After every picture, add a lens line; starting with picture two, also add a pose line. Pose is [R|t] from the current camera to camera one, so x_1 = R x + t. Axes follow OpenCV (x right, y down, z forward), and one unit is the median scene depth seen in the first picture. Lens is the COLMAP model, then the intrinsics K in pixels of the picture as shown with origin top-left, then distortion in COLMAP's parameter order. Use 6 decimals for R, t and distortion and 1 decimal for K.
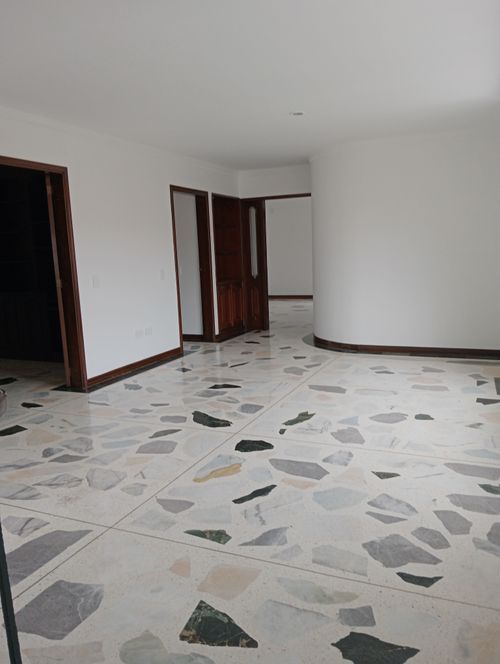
lens RADIAL K [[542.5, 0, 250.1], [0, 542.5, 332.7], [0, 0, 1]] dist [0.003354, -0.051690]
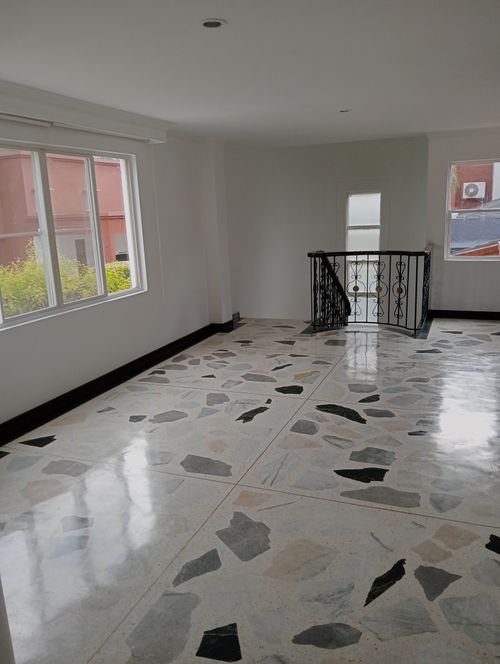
lens RADIAL K [[542.5, 0, 250.0], [0, 542.5, 332.9], [0, 0, 1]] dist [0.003354, -0.051690]
pose [[-0.996113, 0.086890, -0.014448, 0.106924], [0.075762, 0.928846, 0.362637, -0.400267], [0.044929, 0.360133, -0.931819, 2.097457]]
